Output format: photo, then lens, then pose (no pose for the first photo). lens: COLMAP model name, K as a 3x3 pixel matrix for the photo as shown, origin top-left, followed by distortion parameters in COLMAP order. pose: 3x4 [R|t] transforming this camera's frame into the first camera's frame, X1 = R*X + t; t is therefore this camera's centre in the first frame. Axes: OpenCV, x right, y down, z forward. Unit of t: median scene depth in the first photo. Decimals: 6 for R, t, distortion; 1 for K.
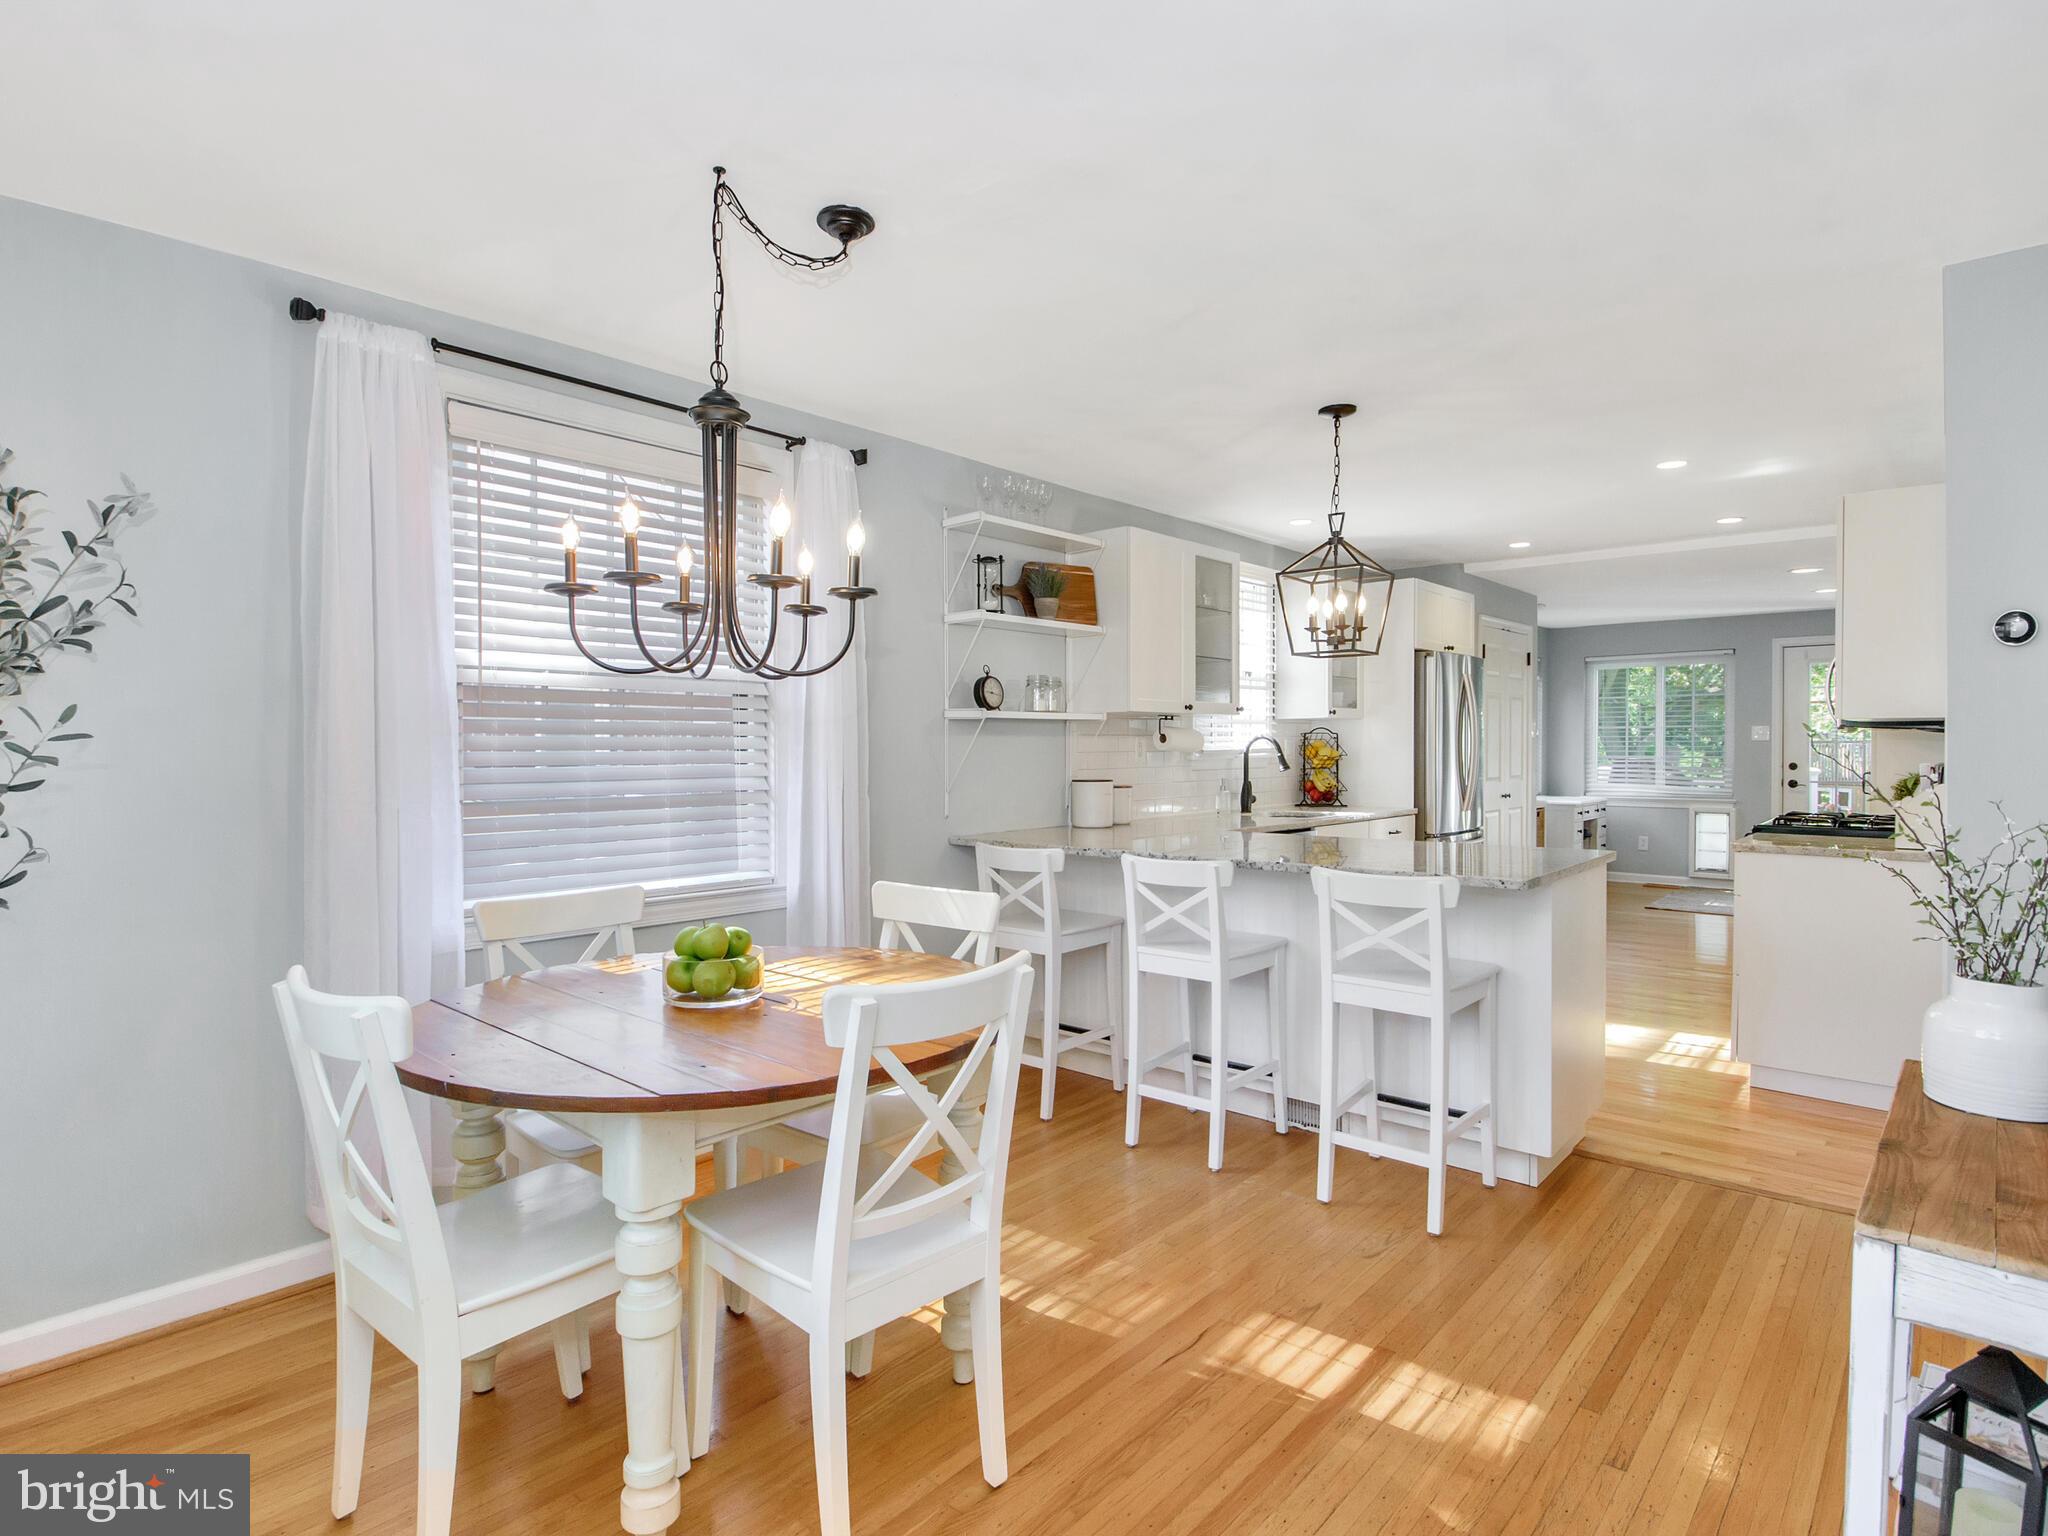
lens RADIAL K [[1062.9, 0, 1045.9], [0, 1062.9, 770.4], [0, 0, 1]] dist [-0.034244, -0.000769]
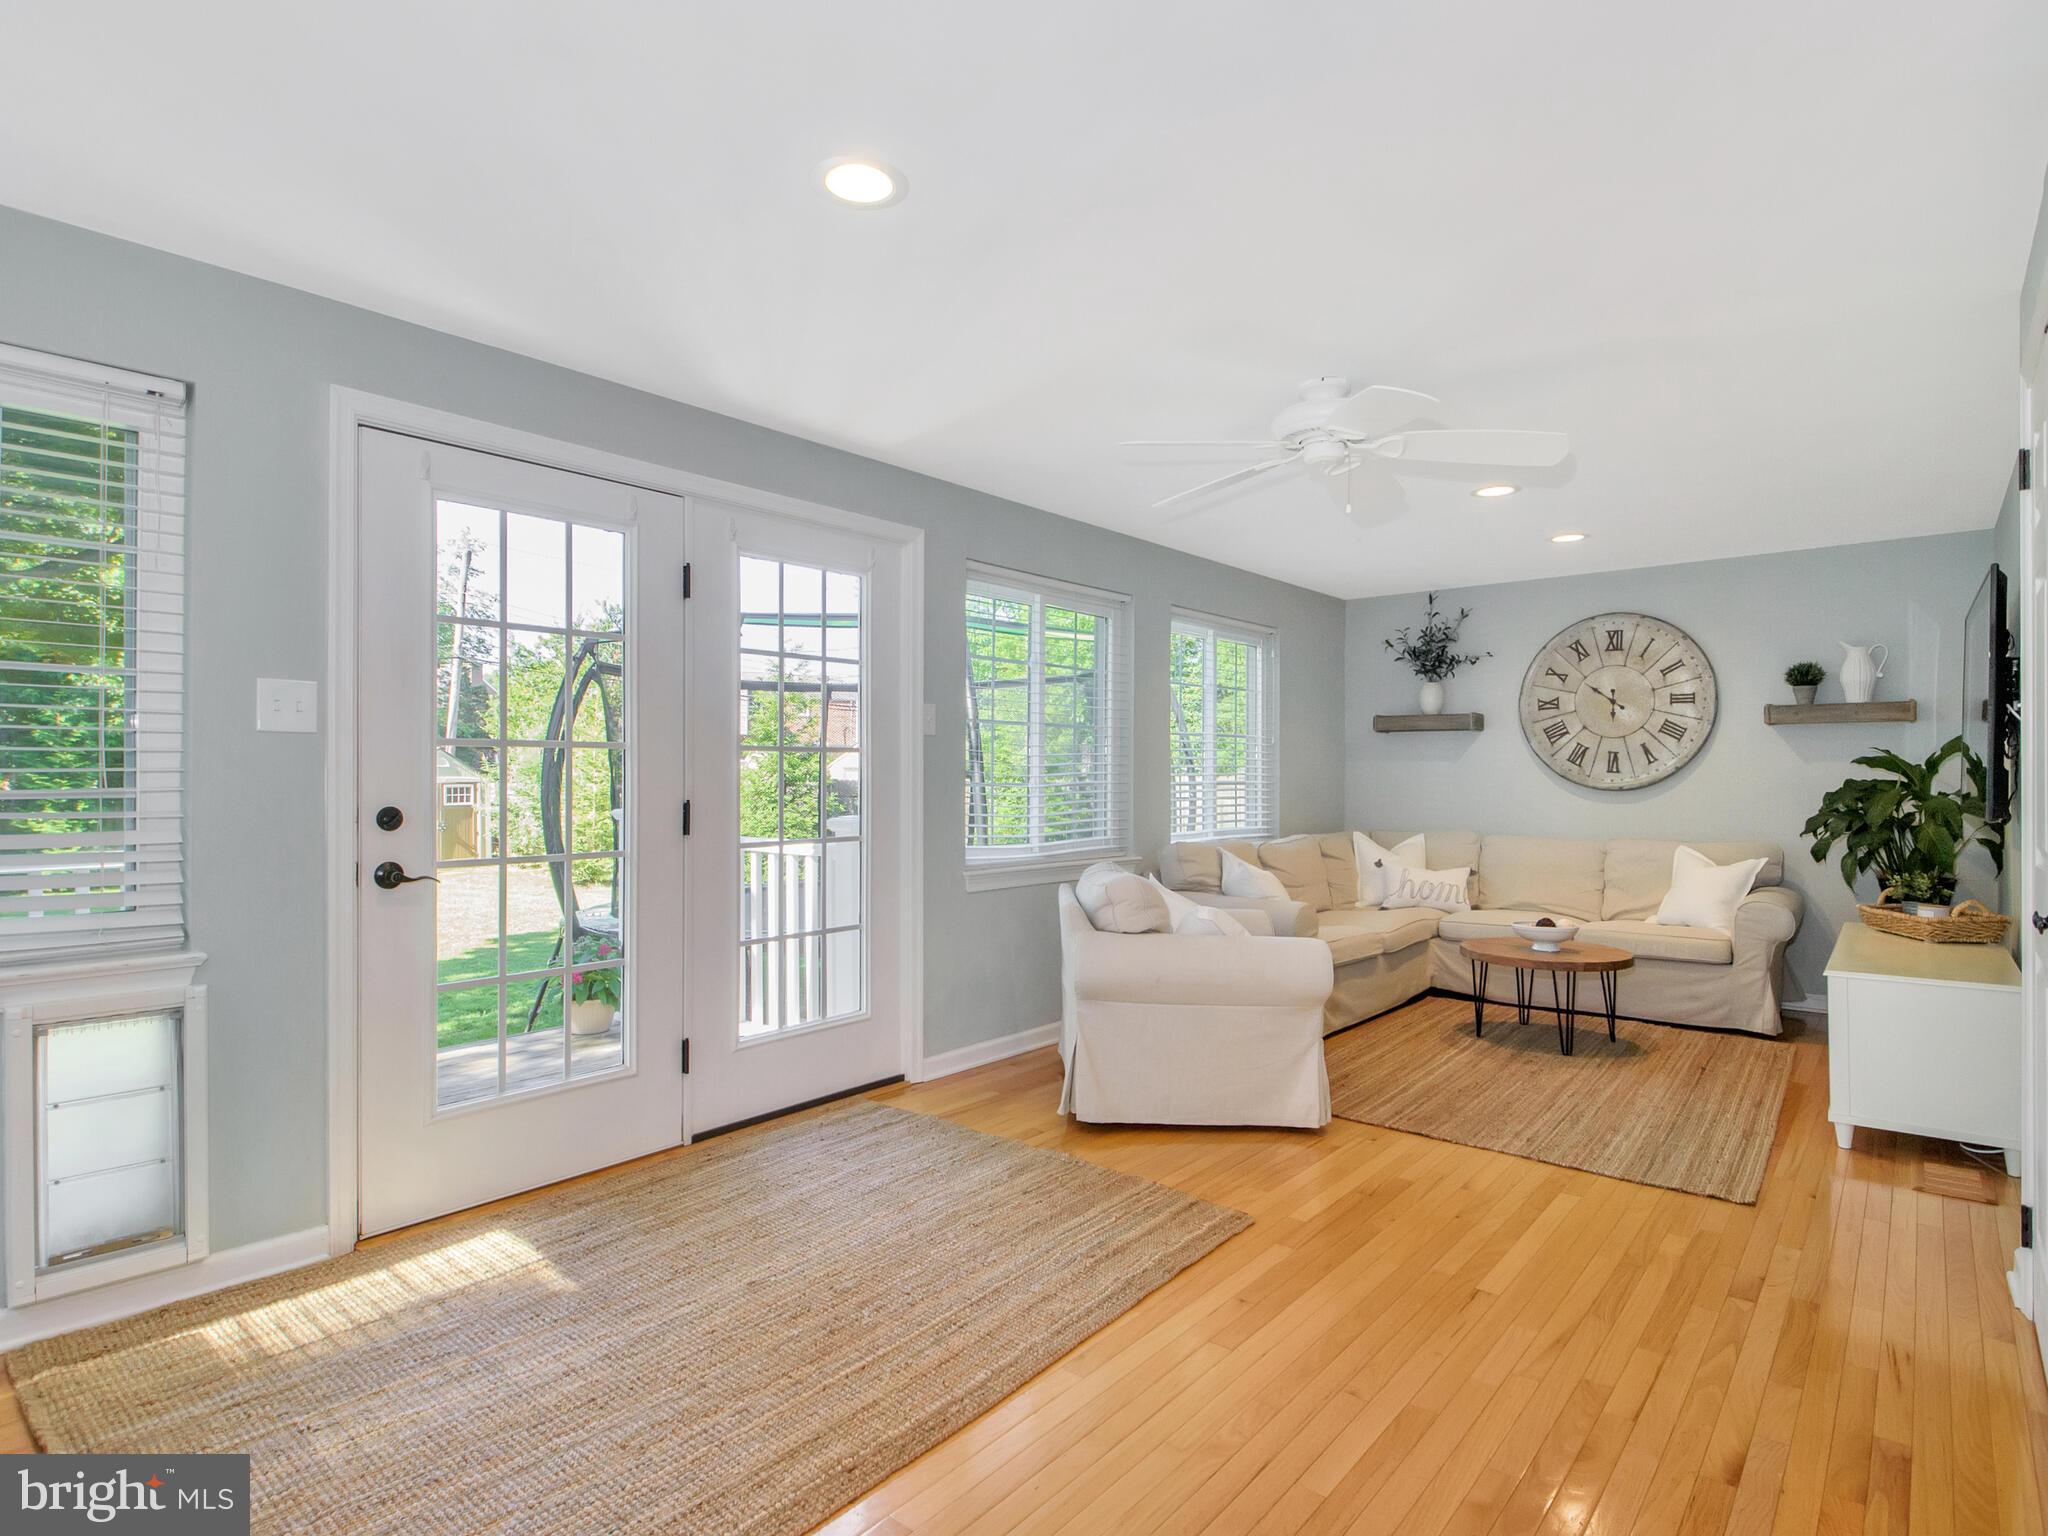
lens RADIAL K [[1062.9, 0, 1045.9], [0, 1062.9, 770.4], [0, 0, 1]] dist [-0.034244, -0.000769]
pose [[-0.022213, 0.002018, 0.999751, 0.677501], [0.021324, 0.999771, -0.001544, -0.022818], [-0.999526, 0.021284, -0.022251, 1.365910]]
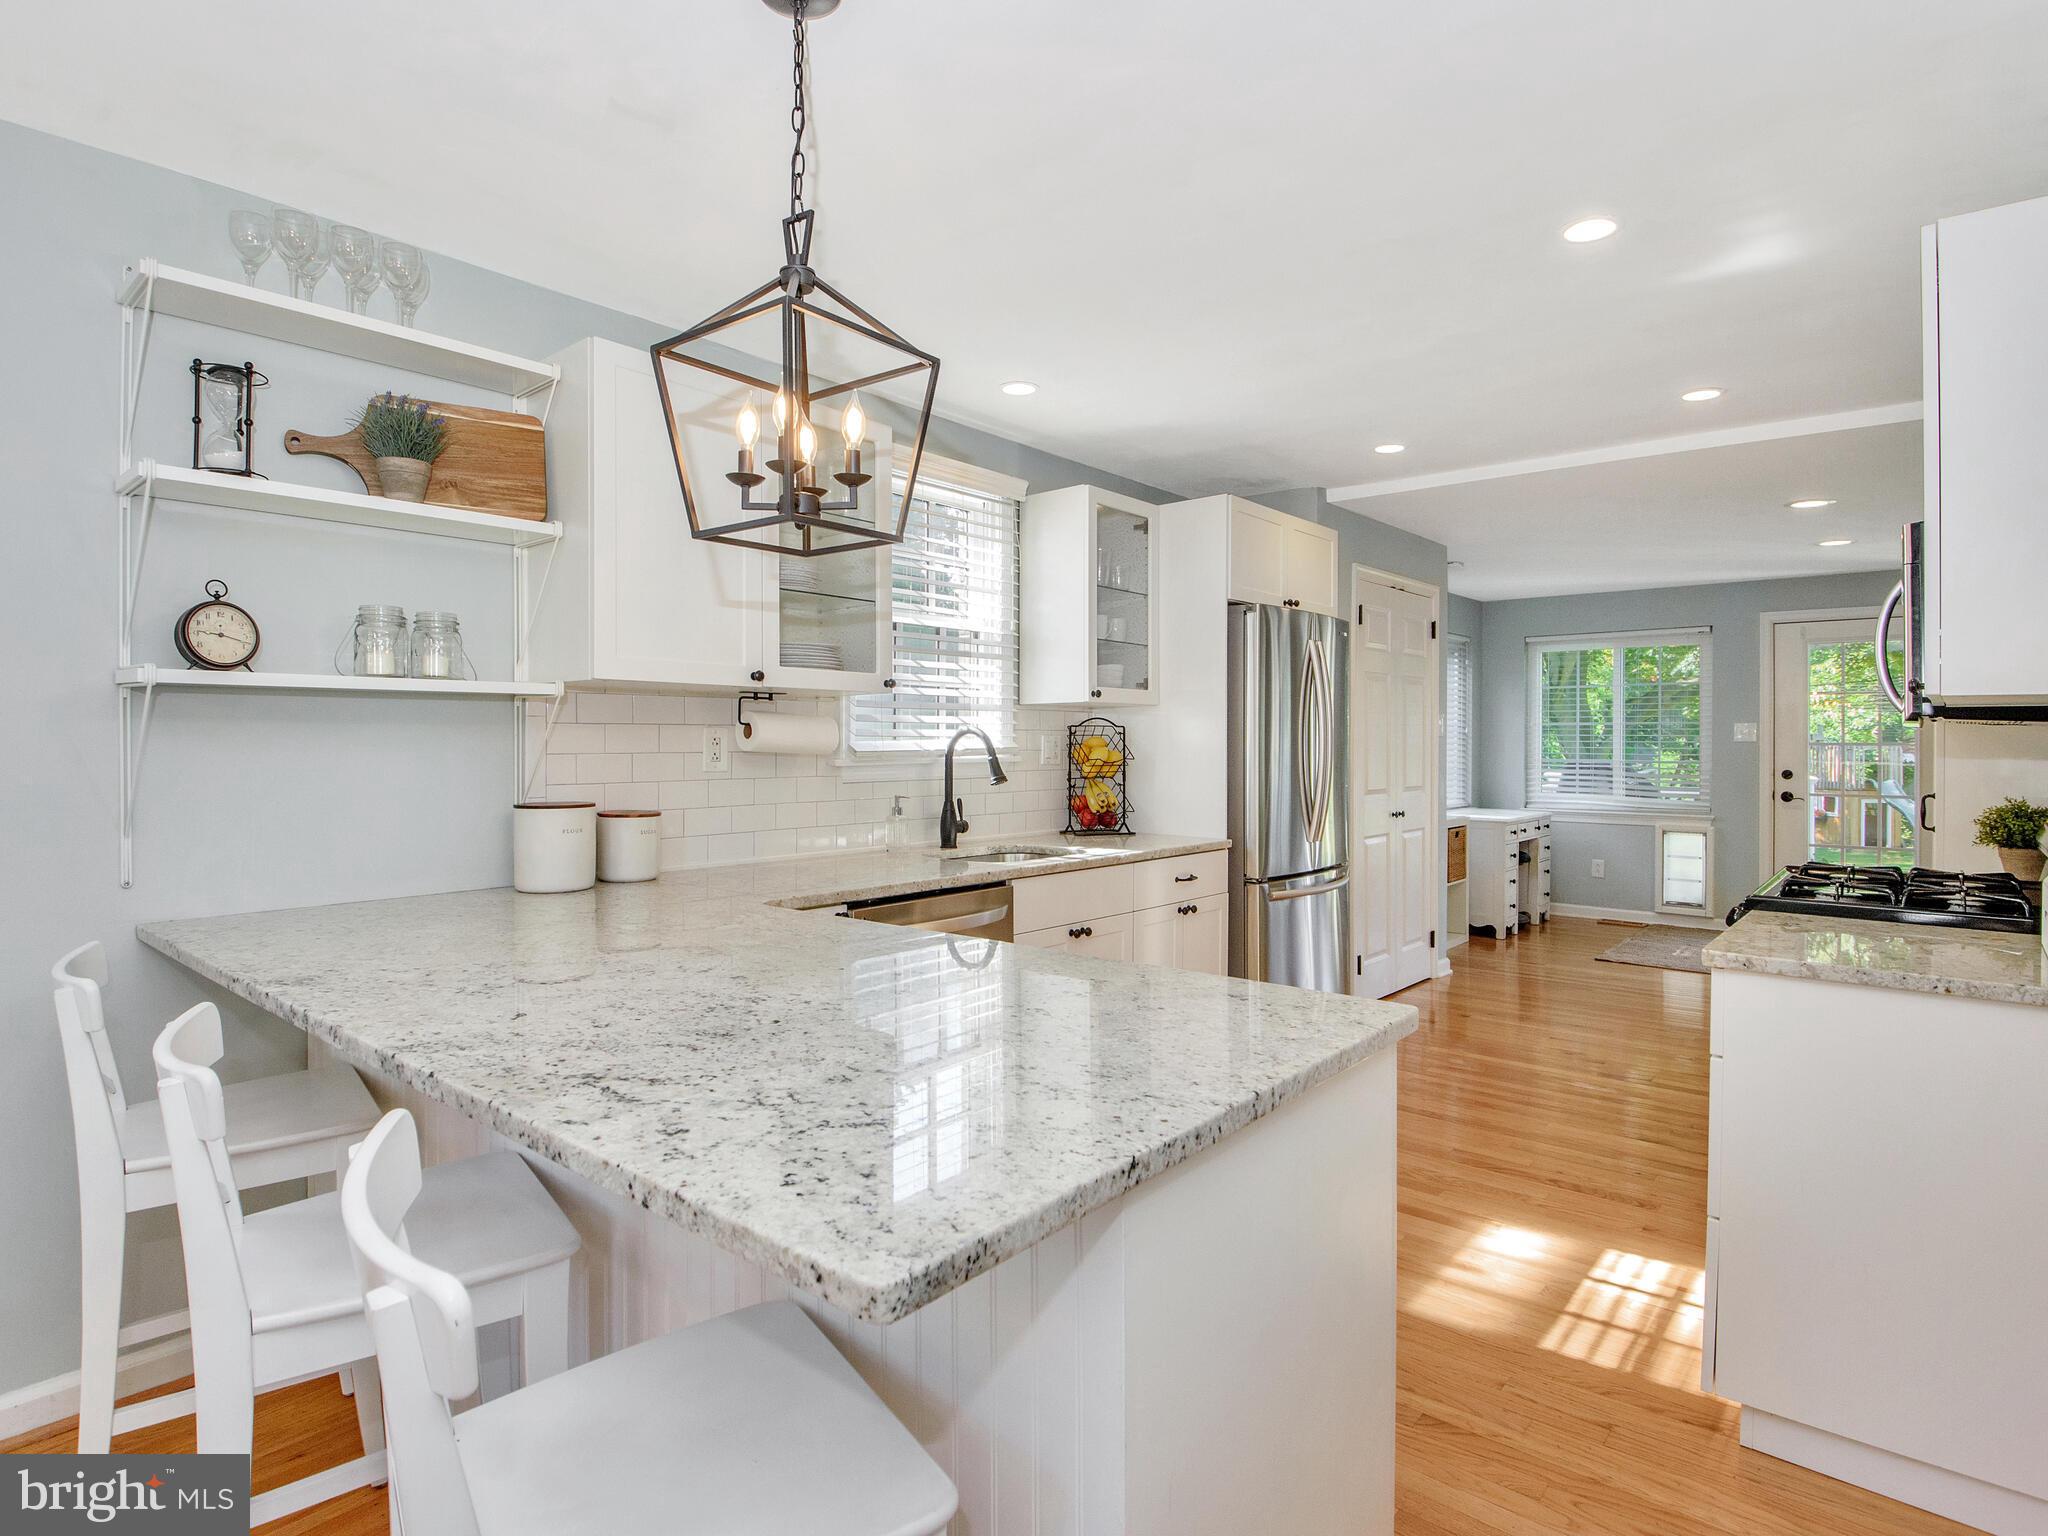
lens RADIAL K [[1120.3, 0, 1028.1], [0, 1120.3, 759.3], [0, 0, 1]] dist [0.002999, -0.000534]
pose [[0.999452, 0.006467, 0.032476, 0.194130], [-0.006181, 0.999941, -0.008896, -0.007435], [-0.032531, 0.008690, 0.999433, 0.289954]]
